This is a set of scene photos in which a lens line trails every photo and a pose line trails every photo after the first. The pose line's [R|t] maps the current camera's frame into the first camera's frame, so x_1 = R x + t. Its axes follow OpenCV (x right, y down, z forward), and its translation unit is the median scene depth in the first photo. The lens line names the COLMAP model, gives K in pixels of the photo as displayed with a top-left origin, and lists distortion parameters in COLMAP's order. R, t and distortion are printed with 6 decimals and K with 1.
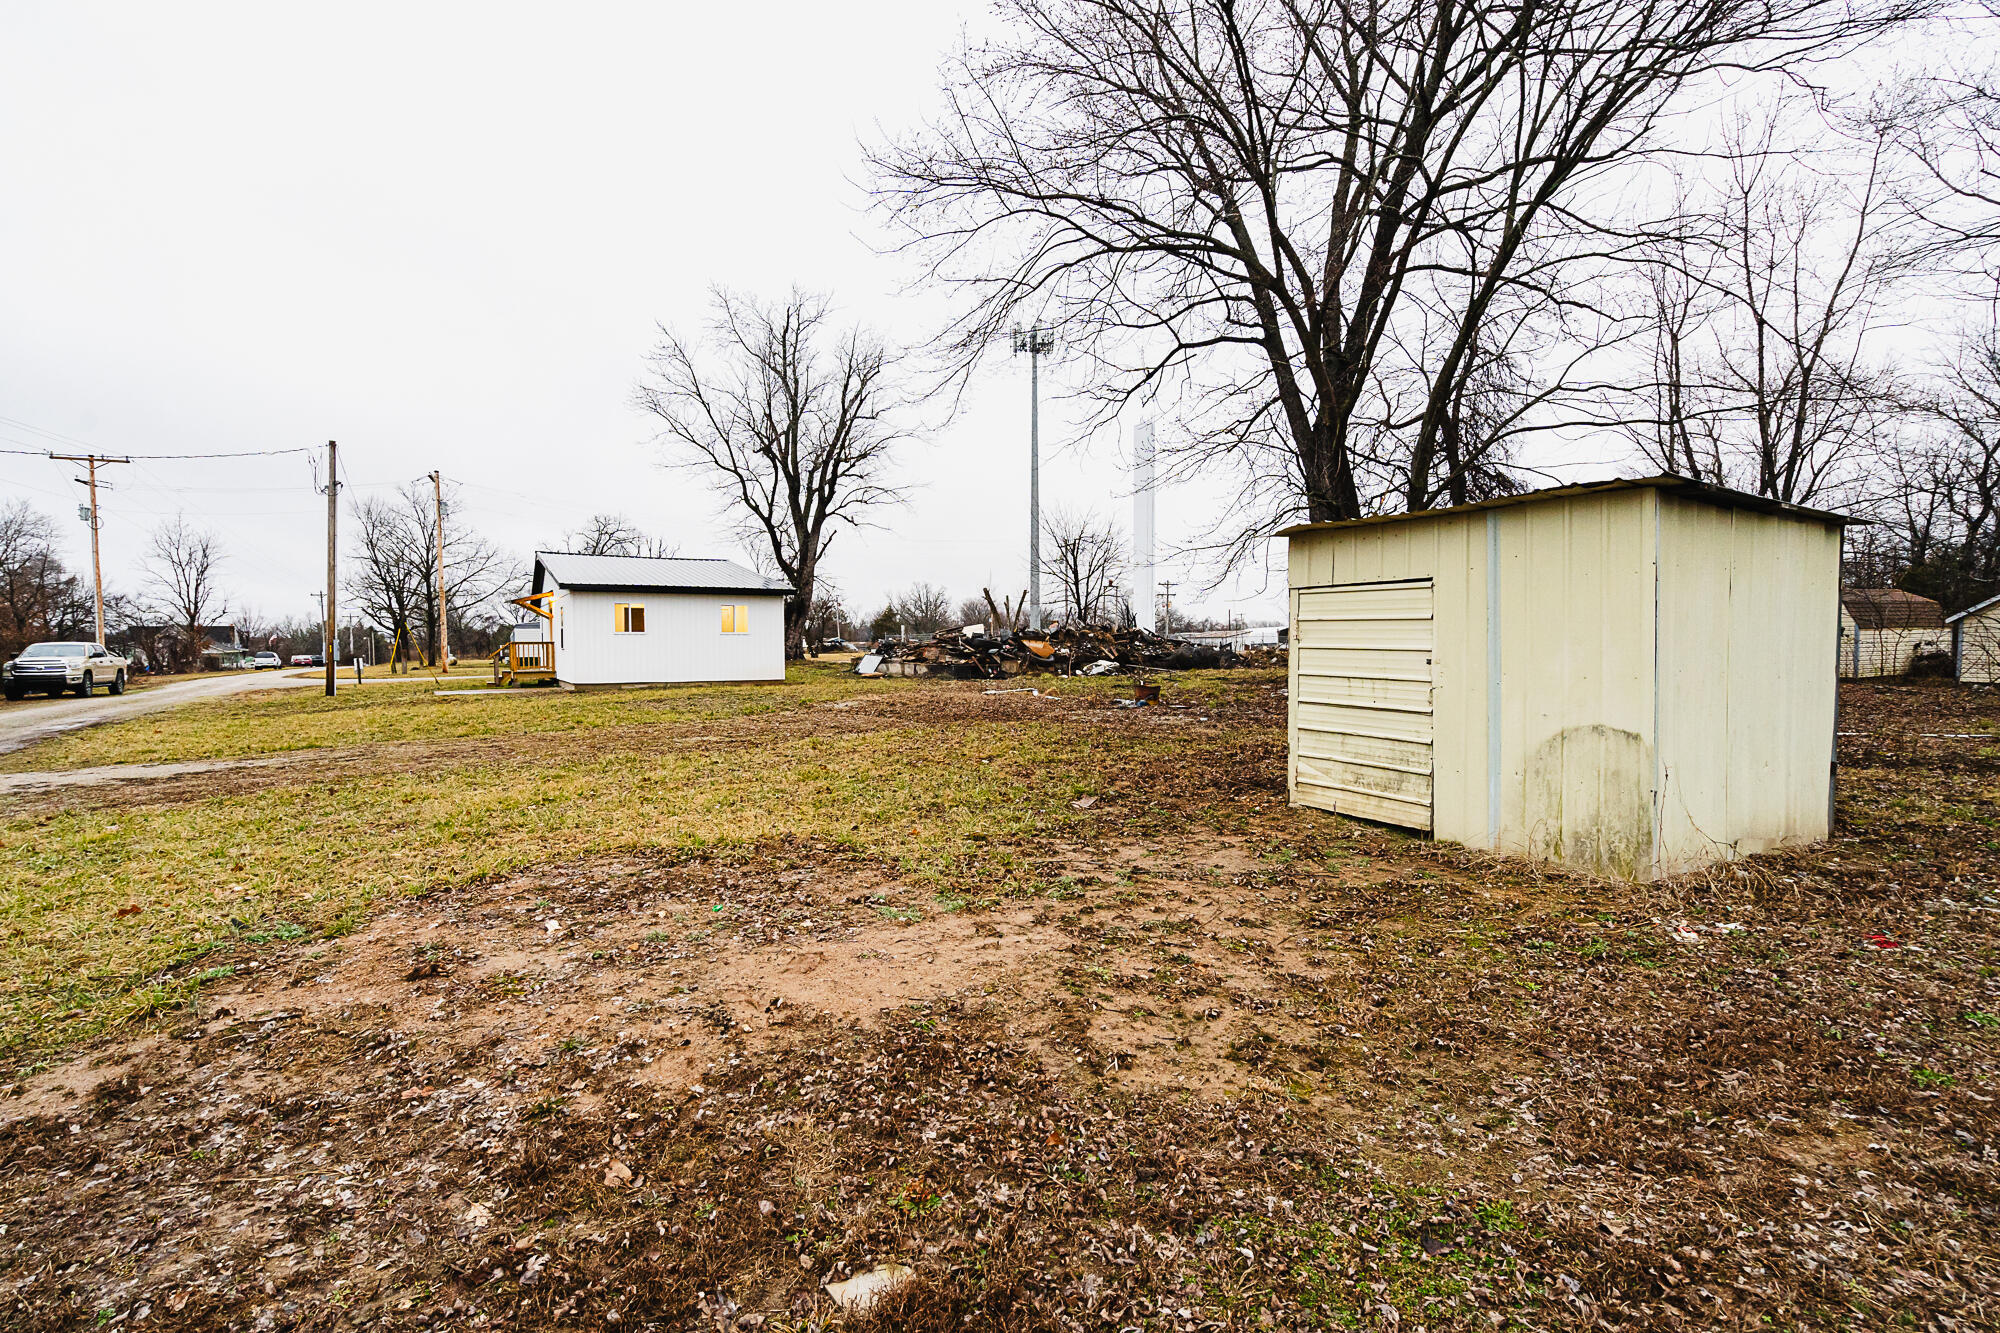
lens RADIAL K [[944.6, 0, 997.8], [0, 944.6, 665.0], [0, 0, 1]] dist [-0.000835, 0.000488]
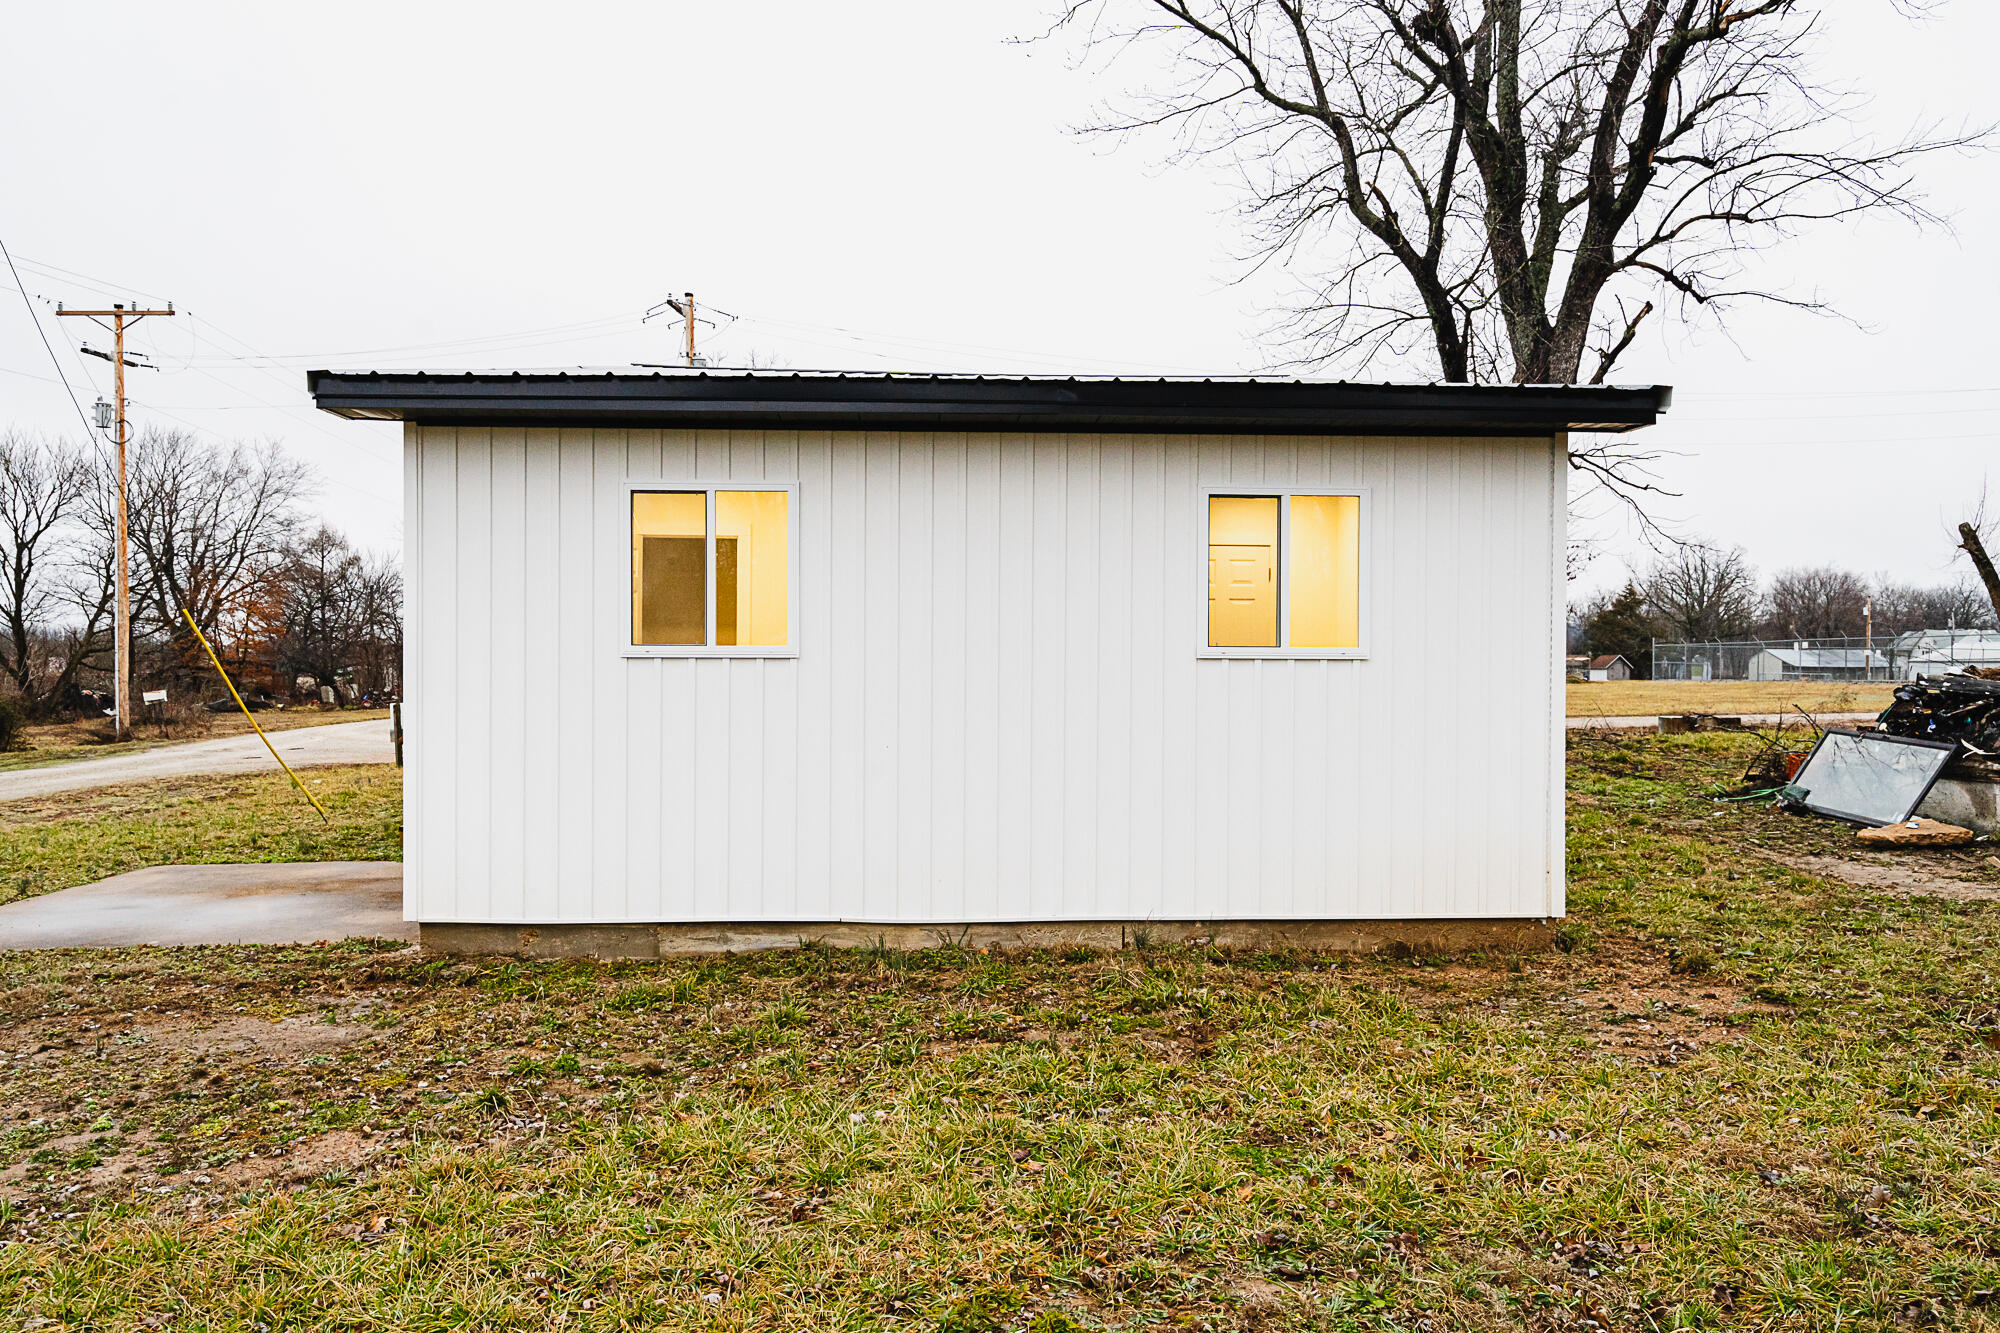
lens RADIAL K [[1431.7, 0, 996.7], [0, 1431.7, 664.1], [0, 0, 1]] dist [0.034893, 0.001863]
pose [[0.877839, 0.008952, -0.478871, -0.138924], [-0.016008, 0.999815, -0.010656, -0.020525], [0.478687, 0.017020, 0.877820, 0.520640]]
